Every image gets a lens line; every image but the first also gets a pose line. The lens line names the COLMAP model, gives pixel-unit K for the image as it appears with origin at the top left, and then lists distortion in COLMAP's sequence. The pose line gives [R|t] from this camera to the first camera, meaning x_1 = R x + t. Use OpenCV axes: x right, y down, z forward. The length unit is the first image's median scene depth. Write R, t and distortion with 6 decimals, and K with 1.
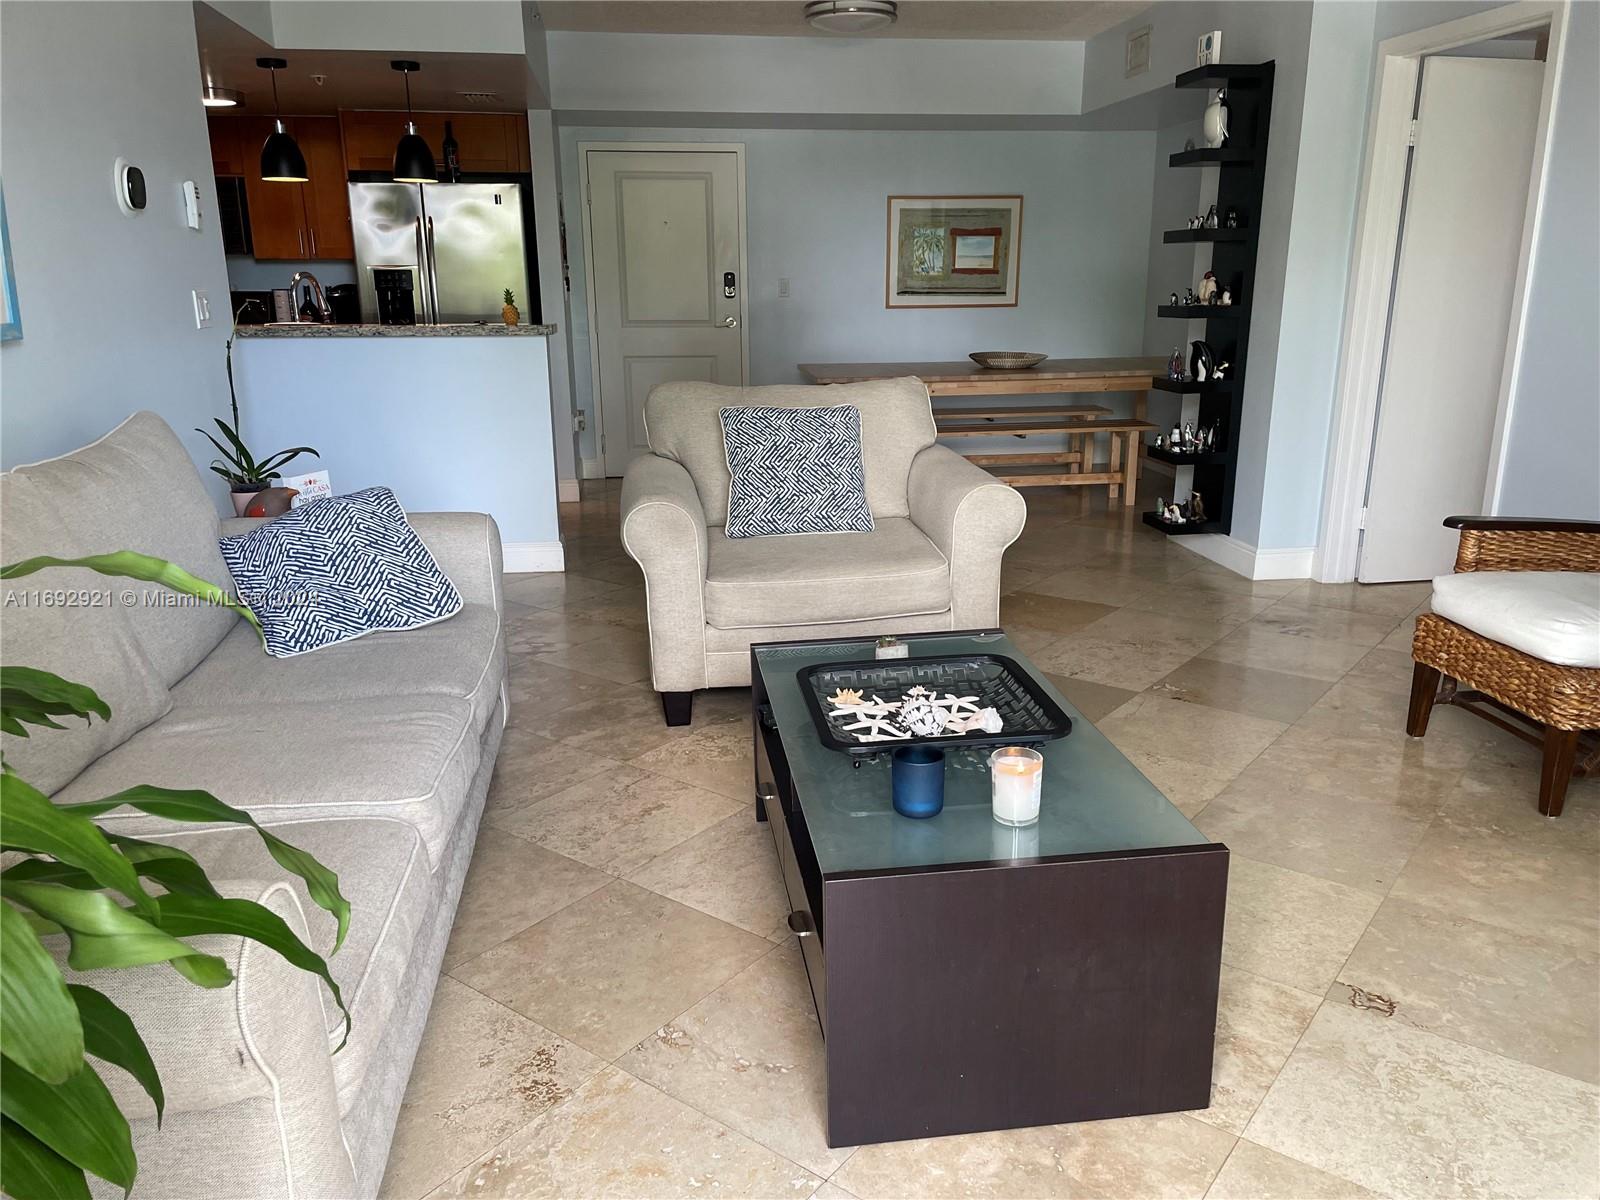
lens RADIAL K [[1162.6, 0, 800.0], [0, 1162.6, 600.0], [0, 0, 1]] dist [0.033748, -0.083351]
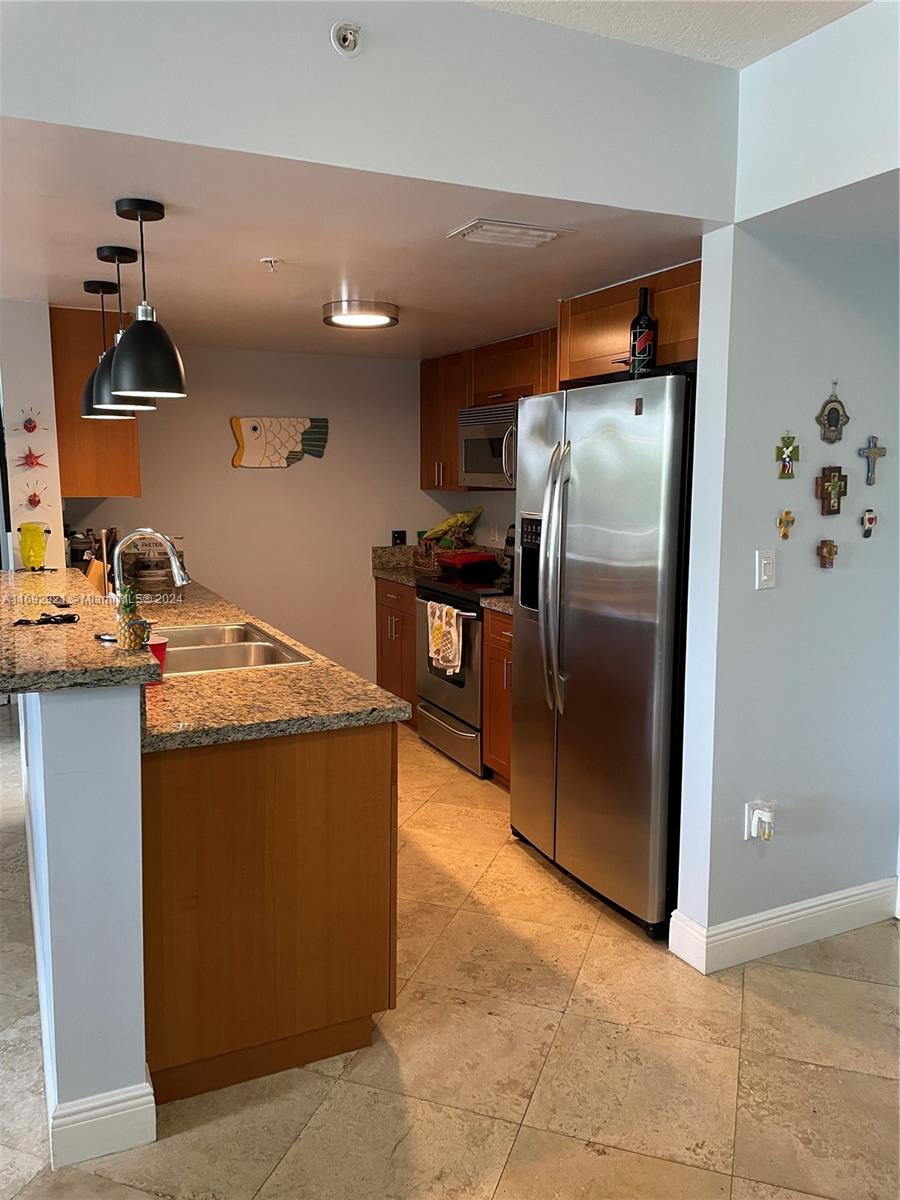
lens RADIAL K [[872.0, 0, 450.0], [0, 872.0, 600.0], [0, 0, 1]] dist [0.033748, -0.083351]
pose [[0.286412, 0.141609, -0.947584, 0.128900], [-0.268689, 0.961202, 0.062432, -0.257649], [0.919660, 0.236724, 0.313348, 0.812285]]
